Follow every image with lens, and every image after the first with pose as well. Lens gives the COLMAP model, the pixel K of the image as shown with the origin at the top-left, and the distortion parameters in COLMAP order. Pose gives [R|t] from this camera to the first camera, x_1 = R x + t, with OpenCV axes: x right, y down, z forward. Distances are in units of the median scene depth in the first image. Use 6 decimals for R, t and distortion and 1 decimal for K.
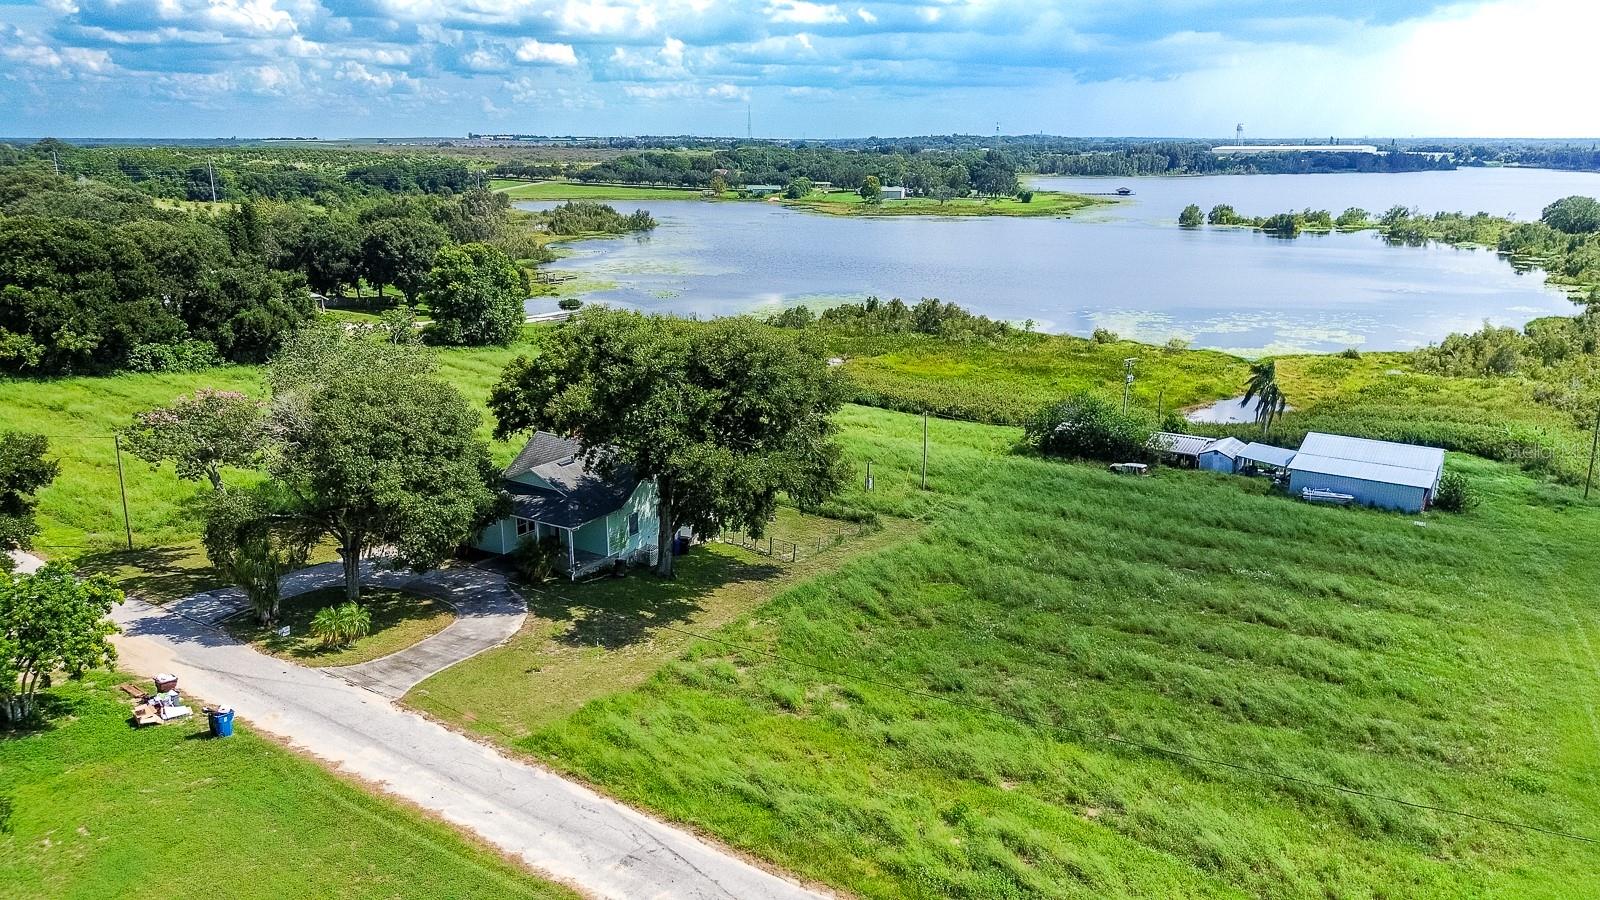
lens RADIAL K [[1137.0, 0, 804.7], [0, 1137.0, 448.0], [0, 0, 1]] dist [0.074534, -0.080230]
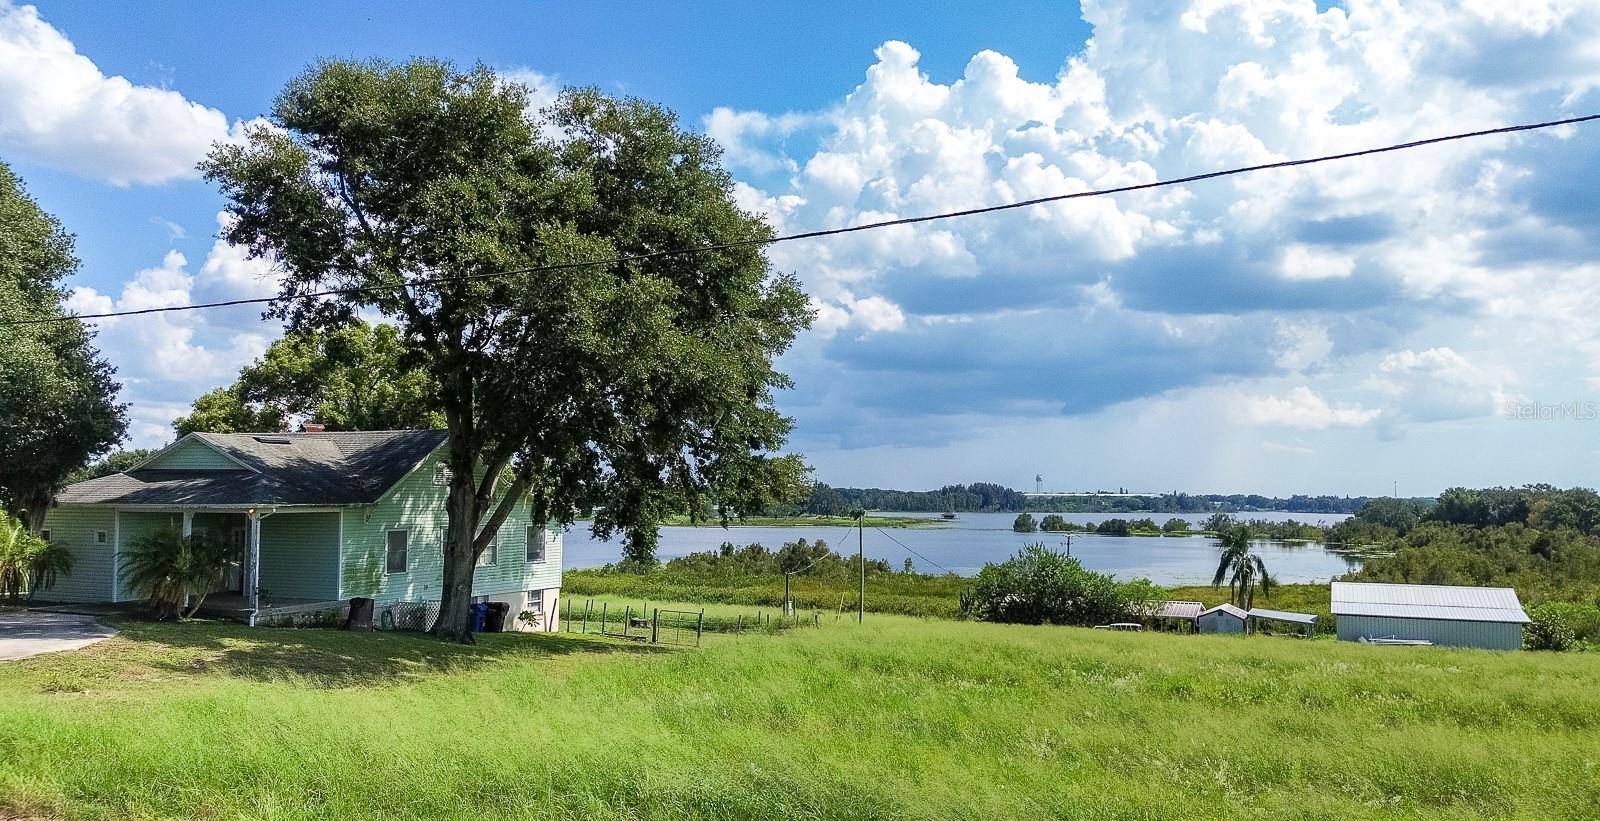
lens RADIAL K [[1131.0, 0, 800.0], [0, 1131.0, 410.5], [0, 0, 1]] dist [0.047314, -0.000453]
pose [[0.988913, 0.015893, 0.147644, -0.015337], [0.034322, 0.942873, -0.331380, 0.062437], [-0.144477, 0.332773, 0.931874, 0.155847]]
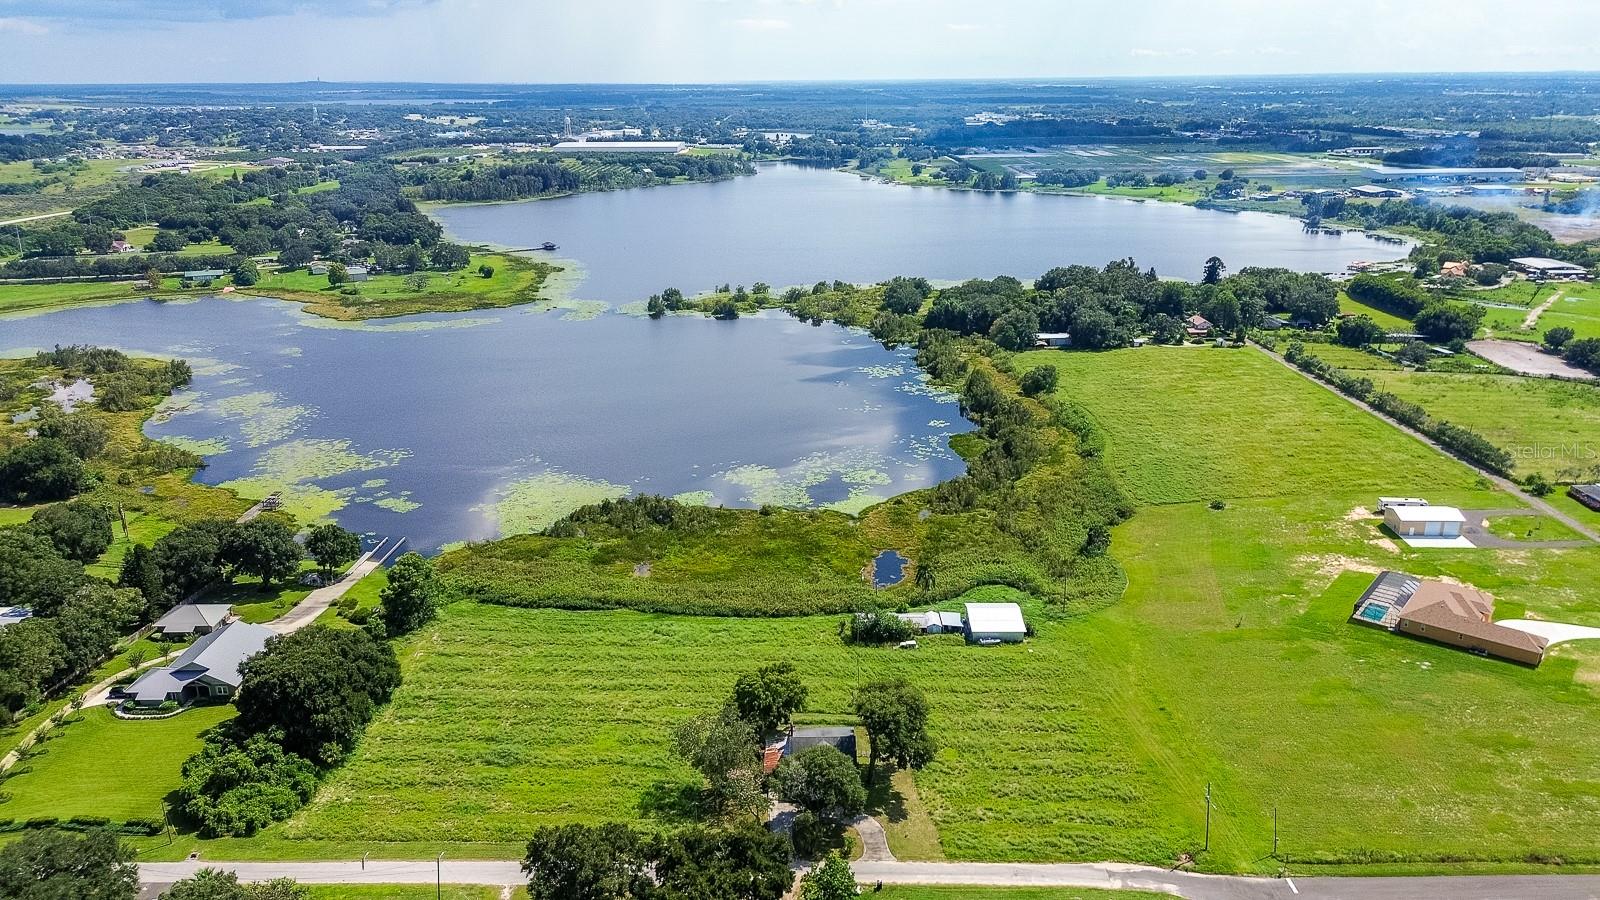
lens RADIAL K [[1137.0, 0, 804.7], [0, 1137.0, 448.0], [0, 0, 1]] dist [0.074534, -0.080230]
pose [[0.833137, -0.178233, 0.523560, -0.492414], [0.152333, 0.983985, 0.092567, -0.300956], [-0.531674, 0.002634, 0.846945, -0.379466]]
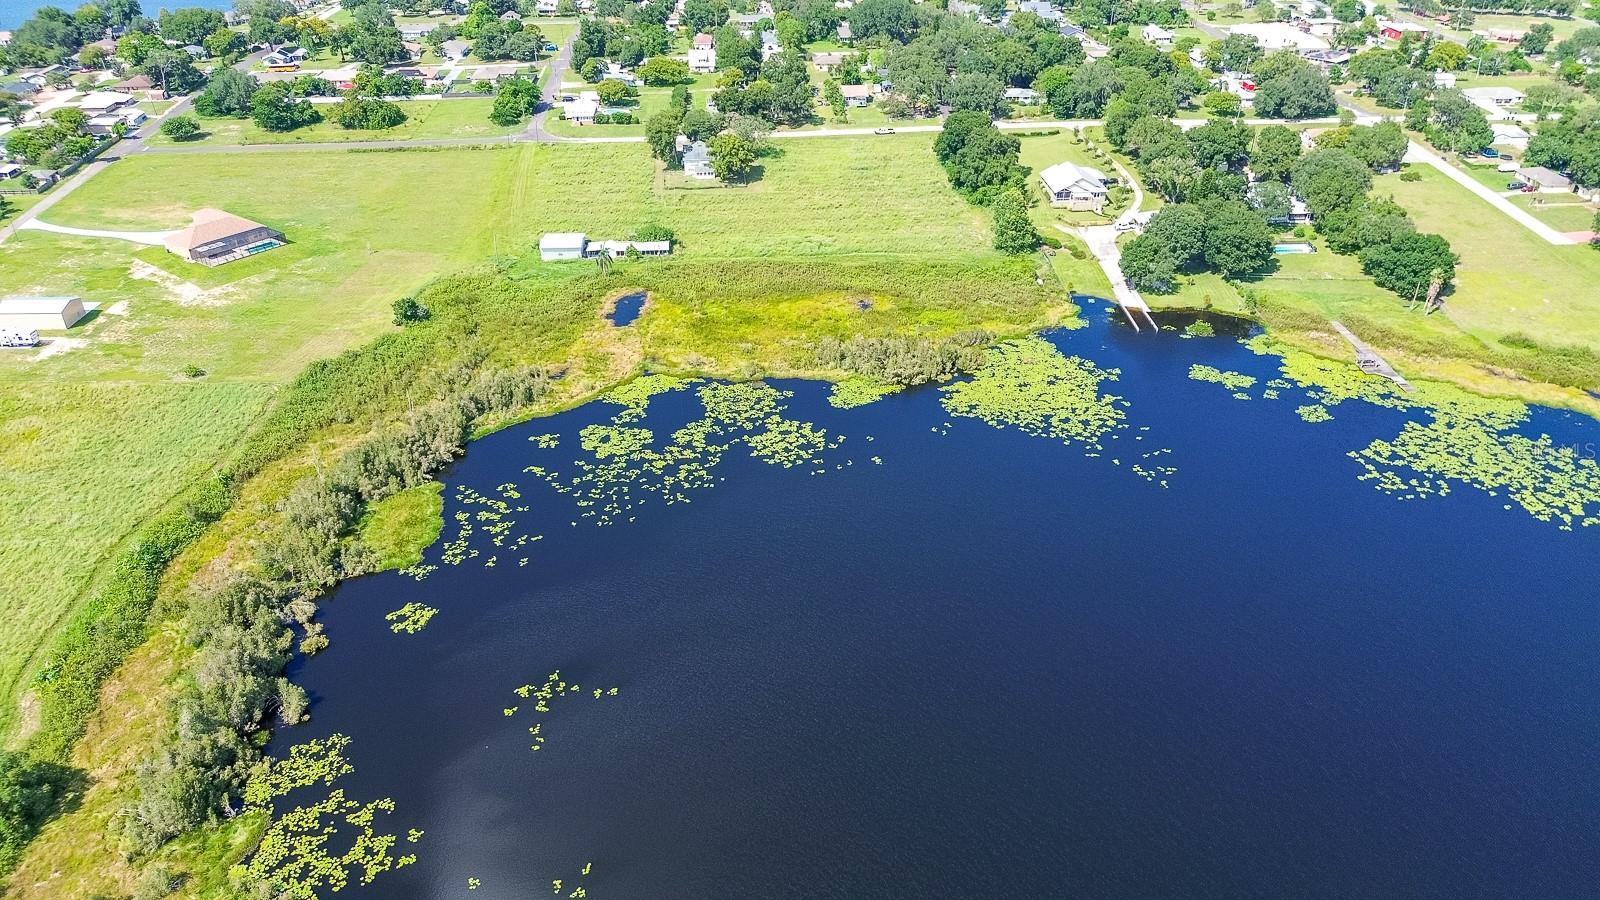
lens RADIAL K [[1124.9, 0, 804.8], [0, 1124.9, 457.9], [0, 0, 1]] dist [0.073493, -0.075033]
pose [[-0.796847, 0.311416, -0.517739, 0.861548], [-0.157859, 0.719848, 0.675943, -0.855943], [0.583193, 0.620353, -0.524449, 1.660362]]
